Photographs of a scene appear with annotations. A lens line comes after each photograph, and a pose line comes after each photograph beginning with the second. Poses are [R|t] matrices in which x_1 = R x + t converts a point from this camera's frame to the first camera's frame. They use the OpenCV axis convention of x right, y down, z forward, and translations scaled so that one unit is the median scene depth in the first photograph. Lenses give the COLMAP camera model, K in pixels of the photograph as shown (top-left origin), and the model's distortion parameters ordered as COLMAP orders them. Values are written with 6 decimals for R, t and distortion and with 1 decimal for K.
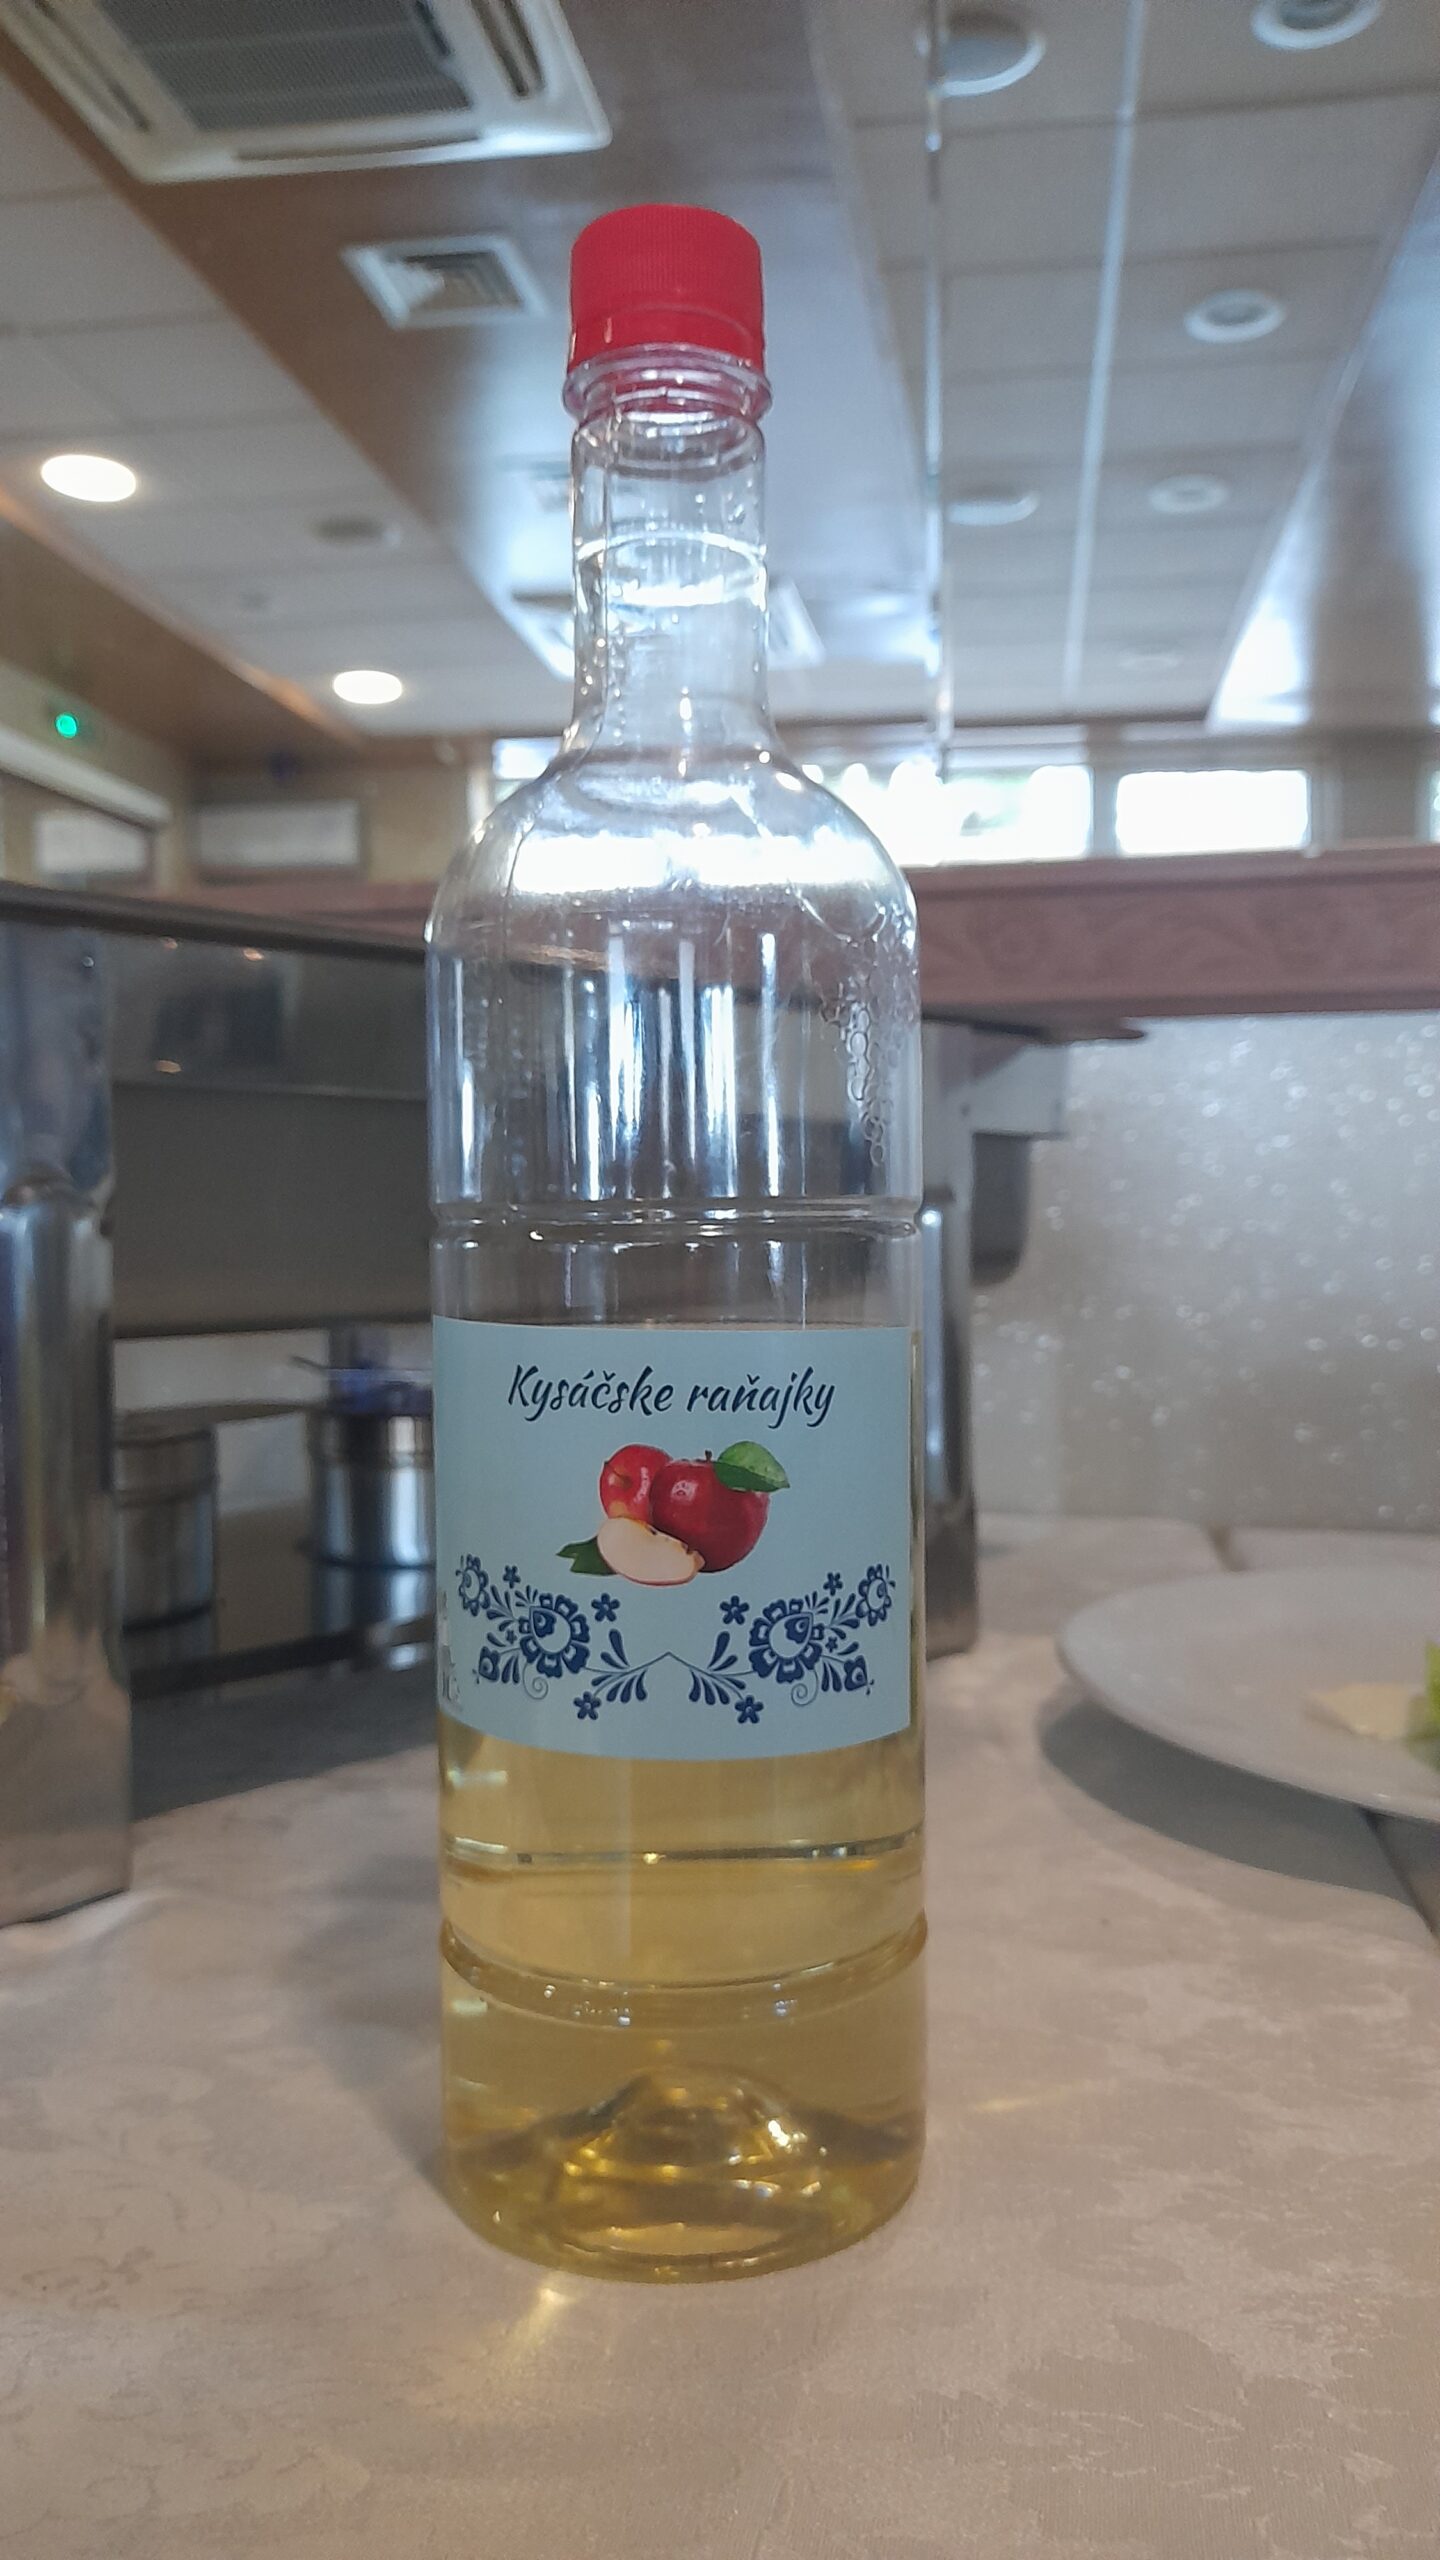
lens RADIAL K [[1862.8, 0, 777.0], [0, 1862.8, 1293.1], [0, 0, 1]] dist [0.093043, -0.084180]
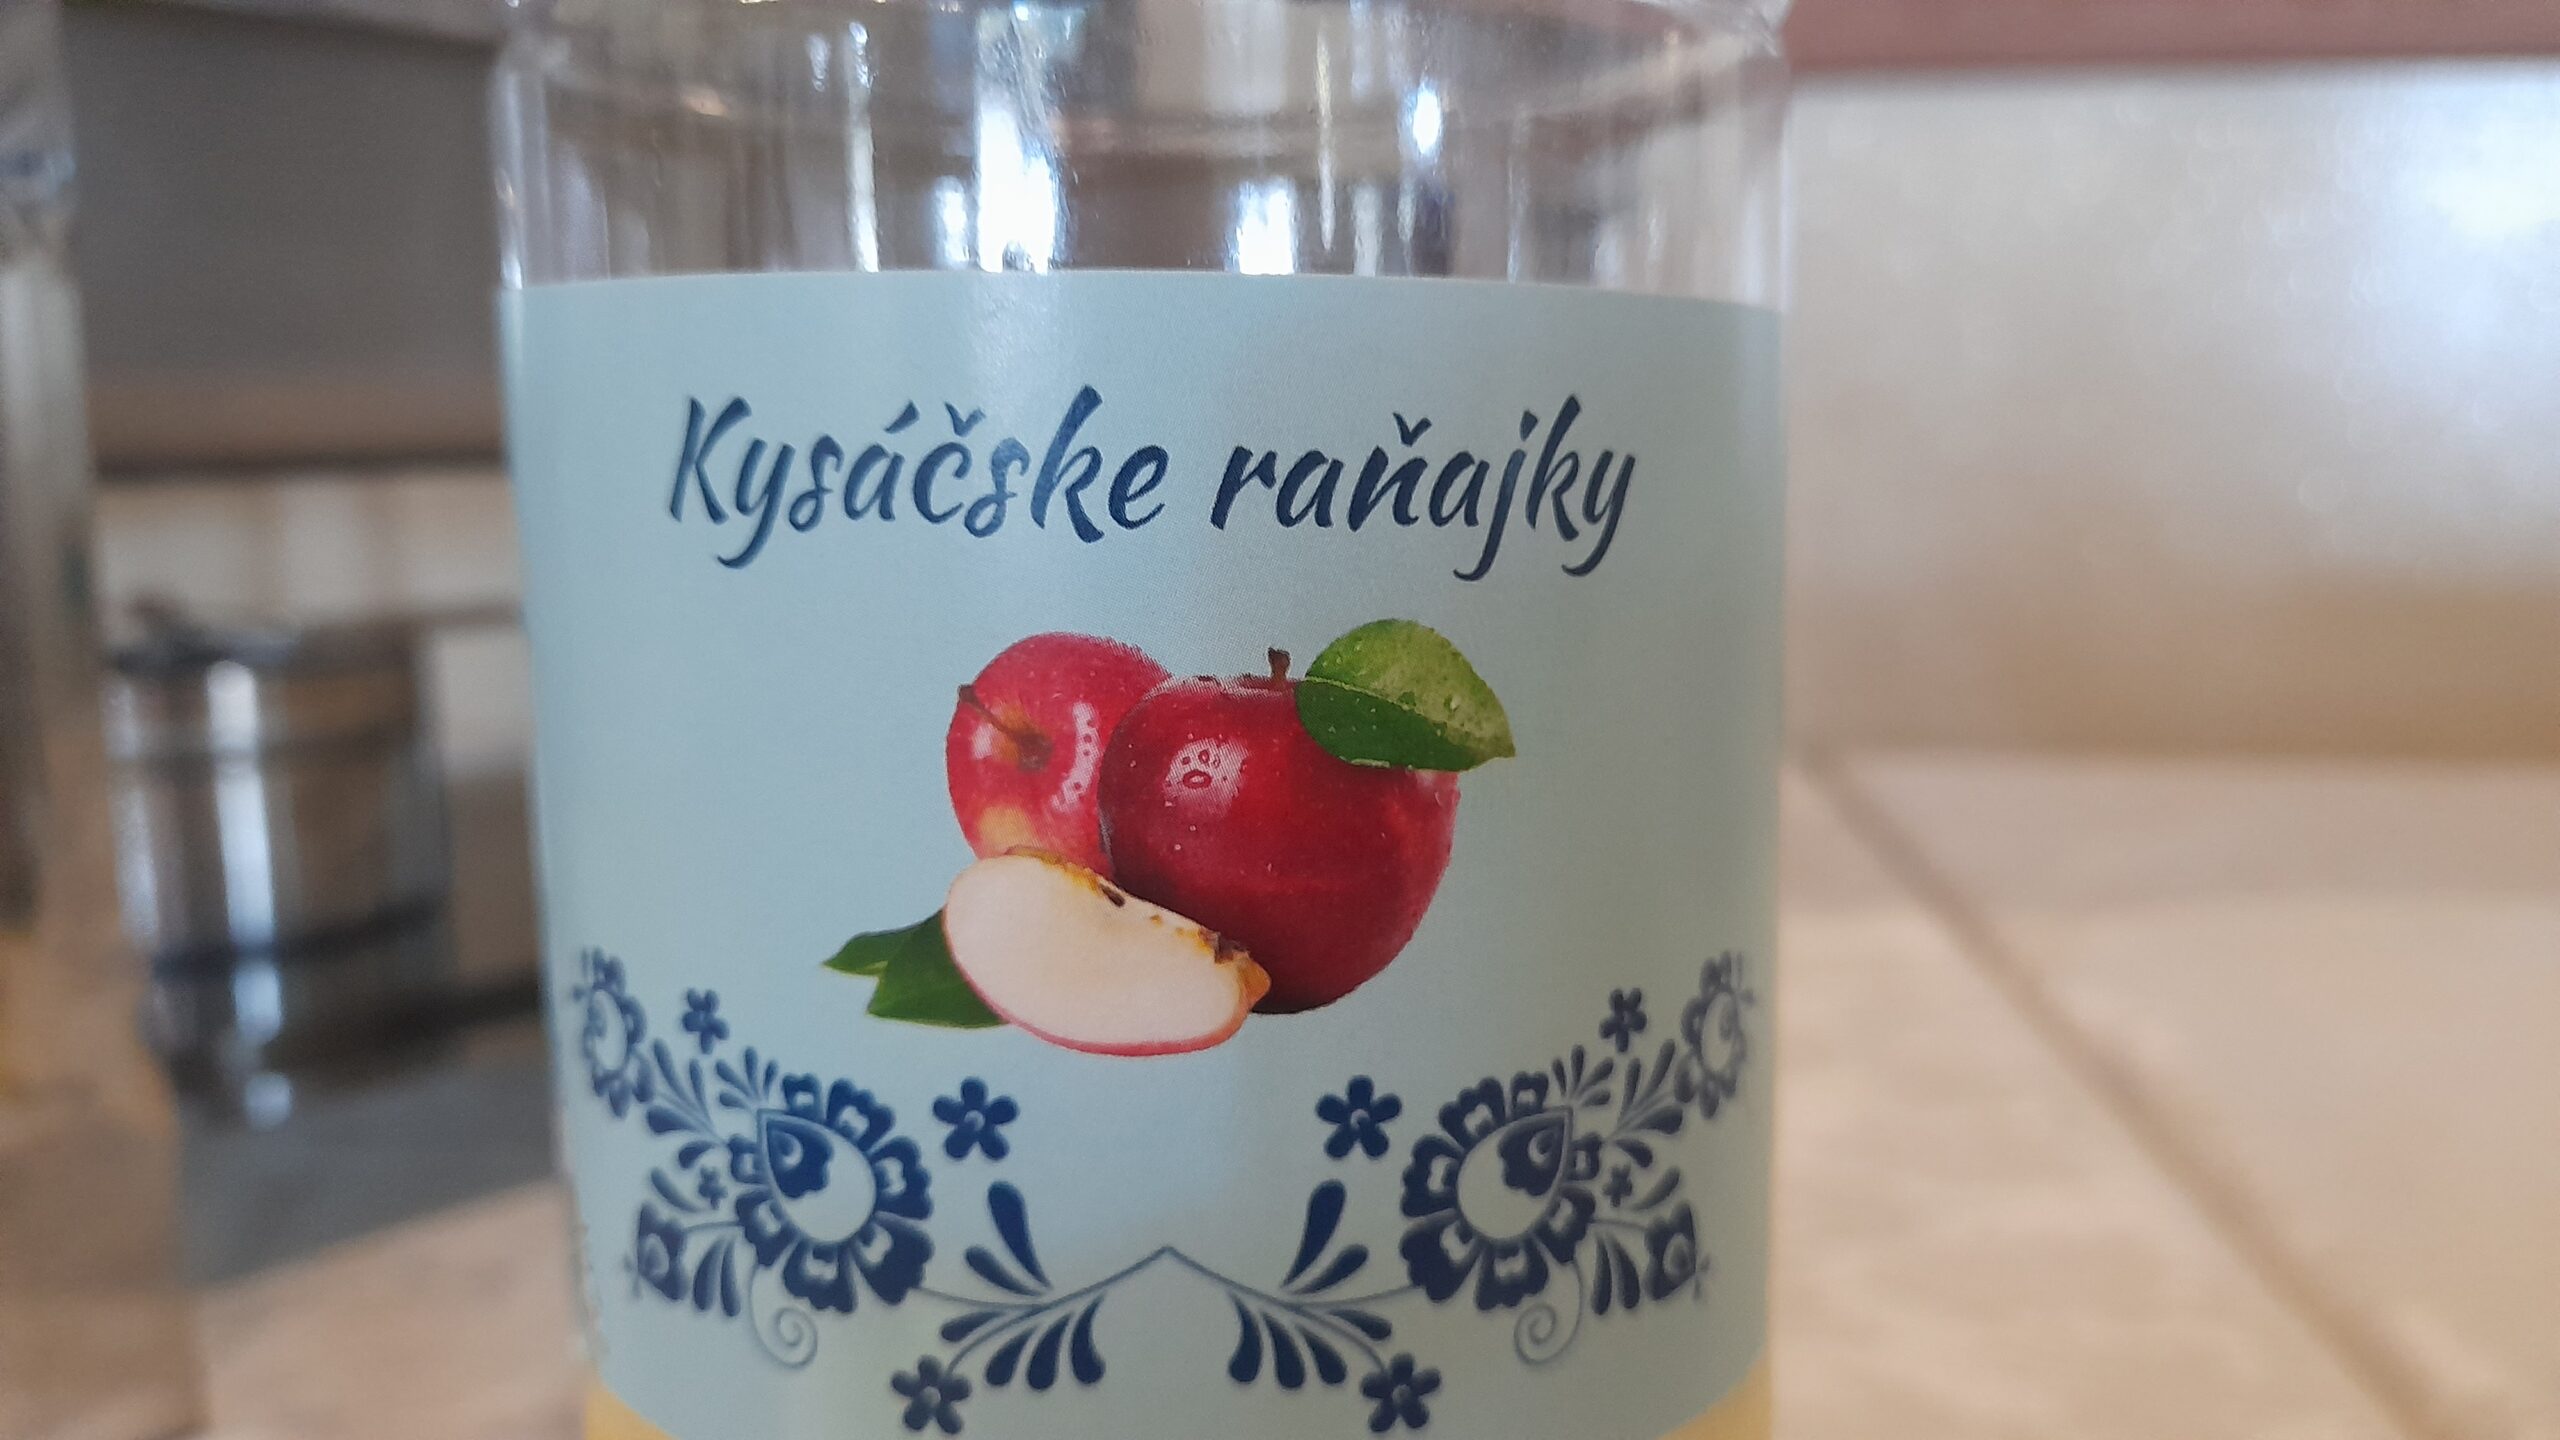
lens RADIAL K [[1862.8, 0, 1269.1], [0, 1862.8, 713.7], [0, 0, 1]] dist [0.093043, -0.084180]
pose [[0.999625, -0.013837, 0.023639, -0.045717], [0.011198, 0.994051, 0.108342, 0.059748], [-0.024997, -0.108037, 0.993833, 0.667356]]
